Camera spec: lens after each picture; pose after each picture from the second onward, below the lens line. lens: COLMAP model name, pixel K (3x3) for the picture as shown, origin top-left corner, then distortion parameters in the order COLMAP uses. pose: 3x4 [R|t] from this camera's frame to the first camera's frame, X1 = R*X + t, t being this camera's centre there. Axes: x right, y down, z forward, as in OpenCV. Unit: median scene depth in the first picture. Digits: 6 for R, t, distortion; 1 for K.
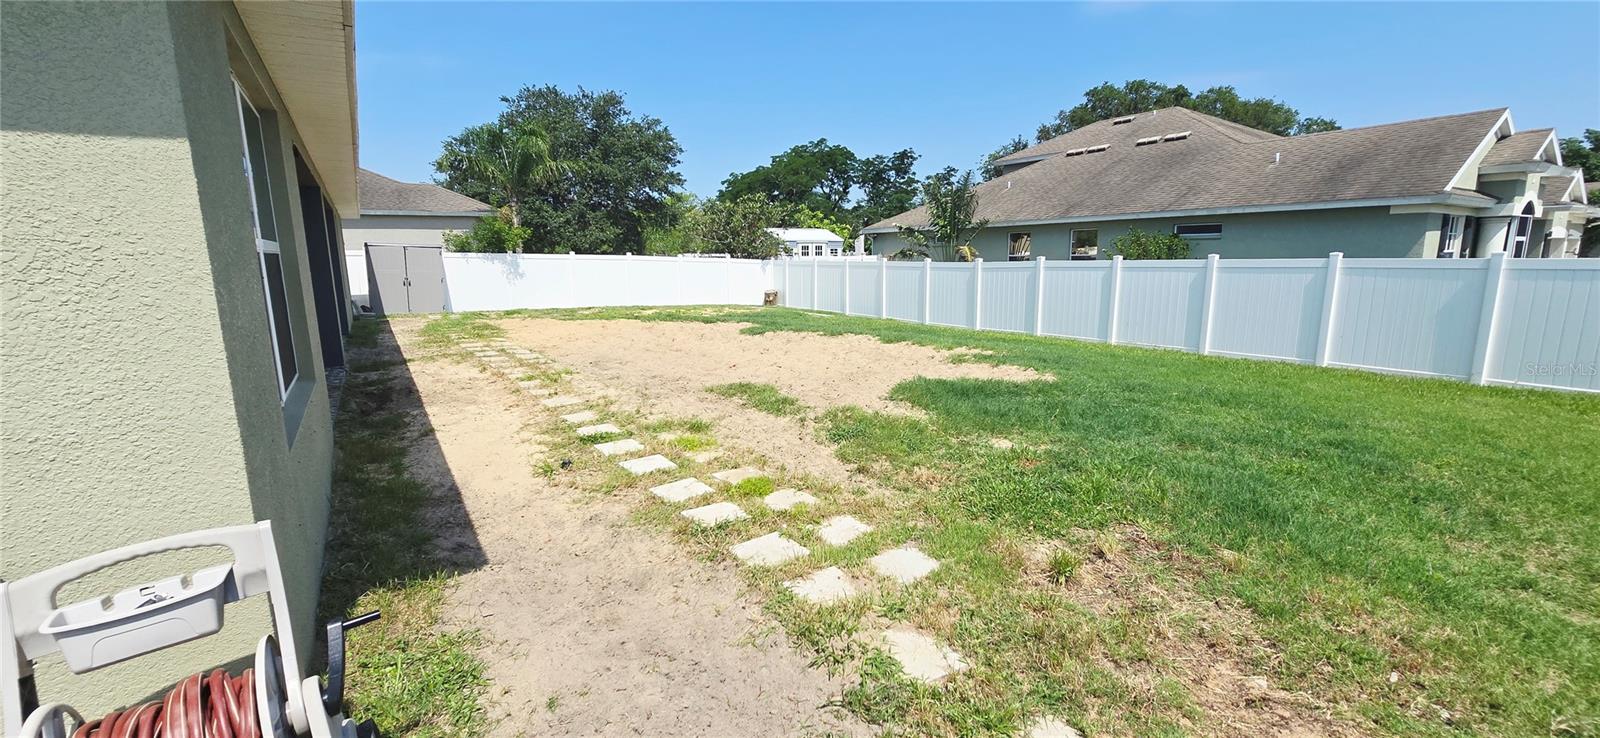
lens RADIAL K [[652.7, 0, 800.0], [0, 652.7, 369.0], [0, 0, 1]] dist [0.000651, 0.000124]
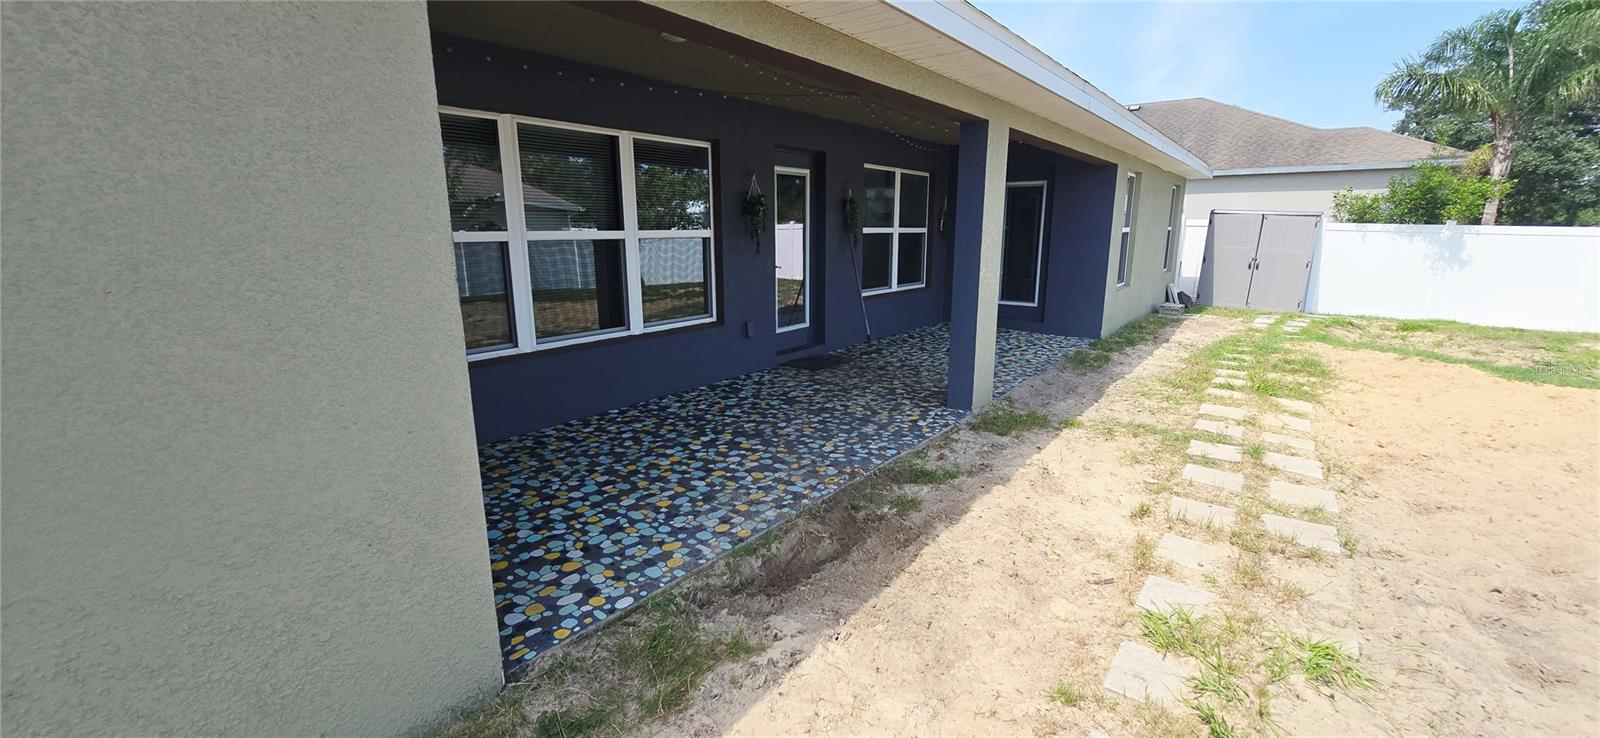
lens RADIAL K [[652.7, 0, 800.0], [0, 652.7, 369.0], [0, 0, 1]] dist [0.000651, 0.000124]
pose [[0.335476, 0.213413, -0.917557, -0.063381], [-0.167677, 0.971976, 0.164764, -0.043519], [0.927006, 0.098579, 0.361859, 0.223683]]
